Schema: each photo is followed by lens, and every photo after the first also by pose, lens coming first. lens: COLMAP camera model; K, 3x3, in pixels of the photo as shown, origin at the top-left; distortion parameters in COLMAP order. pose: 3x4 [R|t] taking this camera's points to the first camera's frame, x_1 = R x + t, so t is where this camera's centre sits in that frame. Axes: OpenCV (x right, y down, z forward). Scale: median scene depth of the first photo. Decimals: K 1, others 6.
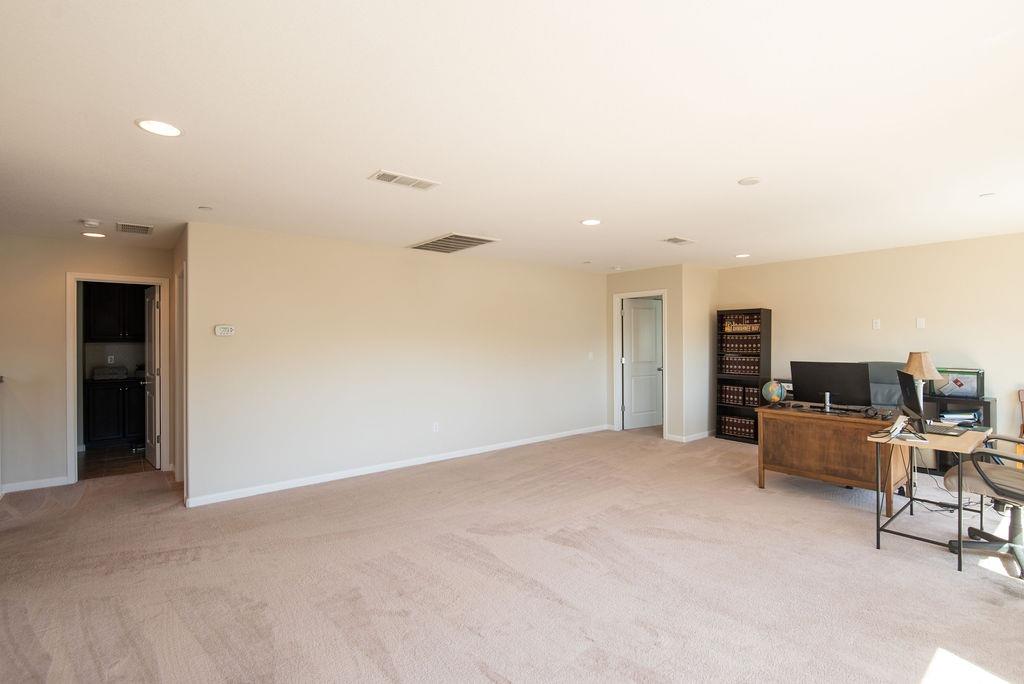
lens RADIAL K [[486.6, 0, 524.4], [0, 486.6, 339.4], [0, 0, 1]] dist [0.002771, 0.000113]
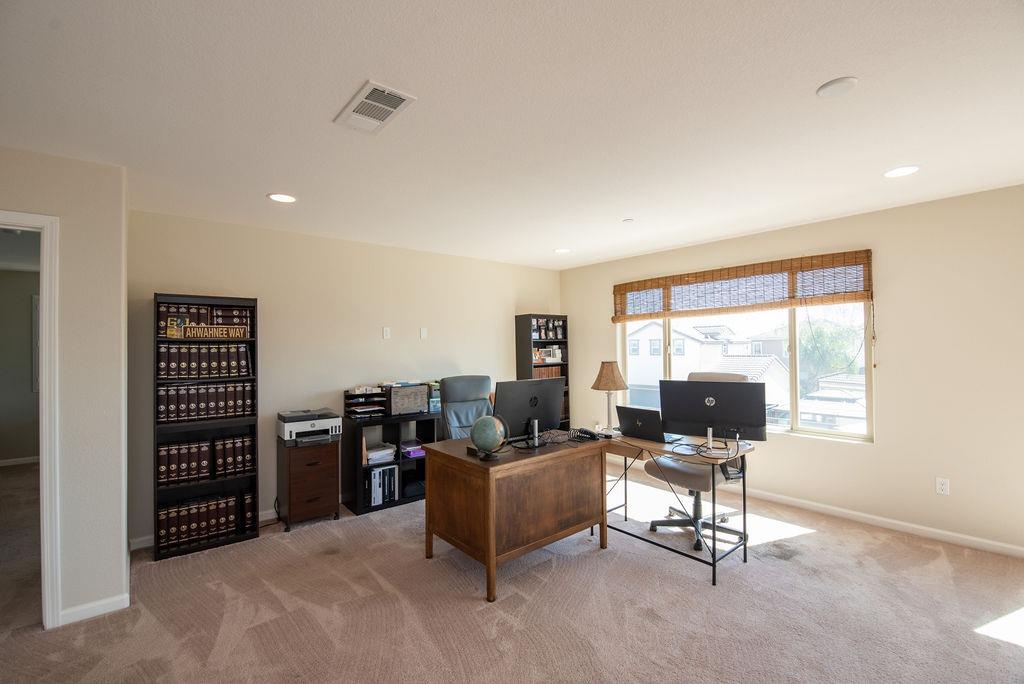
lens RADIAL K [[449.6, 0, 505.4], [0, 449.6, 341.5], [0, 0, 1]] dist [0.000193, -0.010332]
pose [[0.006822, 0.019770, 0.999781, -0.045035], [0.012140, 0.999729, -0.019851, 0.001375], [-0.999903, 0.012273, 0.006580, 0.681702]]
